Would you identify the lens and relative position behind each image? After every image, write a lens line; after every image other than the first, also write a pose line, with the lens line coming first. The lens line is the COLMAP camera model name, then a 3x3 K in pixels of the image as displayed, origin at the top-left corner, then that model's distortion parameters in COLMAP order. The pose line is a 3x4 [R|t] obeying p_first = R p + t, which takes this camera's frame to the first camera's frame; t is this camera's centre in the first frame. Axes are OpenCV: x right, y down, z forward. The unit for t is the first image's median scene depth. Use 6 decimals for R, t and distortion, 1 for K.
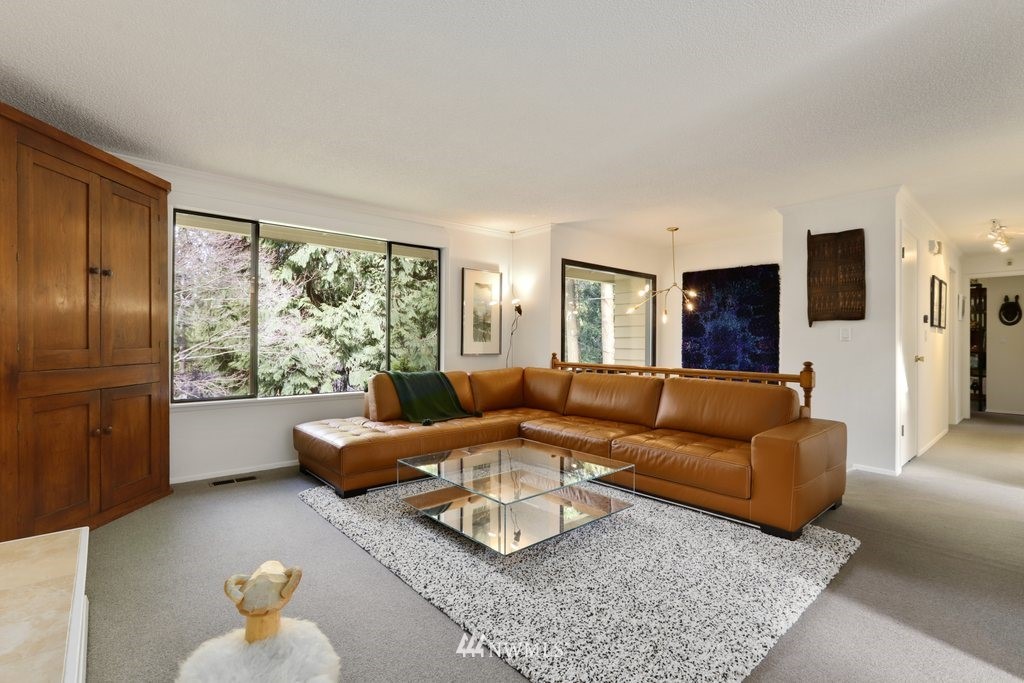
lens RADIAL K [[471.7, 0, 510.2], [0, 471.7, 342.6], [0, 0, 1]] dist [-0.031538, 0.006438]
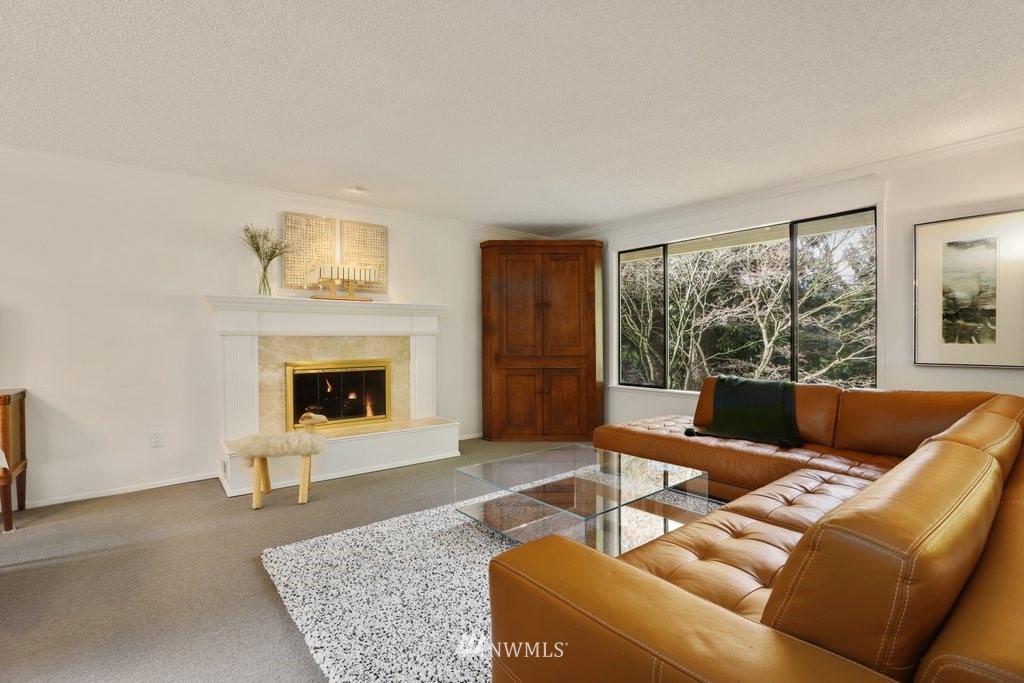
lens RADIAL K [[471.7, 0, 510.2], [0, 471.7, 342.6], [0, 0, 1]] dist [-0.031538, 0.006438]
pose [[-0.052412, 0.003465, -0.998620, 0.844505], [0.000002, 0.999994, 0.003470, -0.008242], [0.998626, 0.000180, -0.052411, 0.805771]]
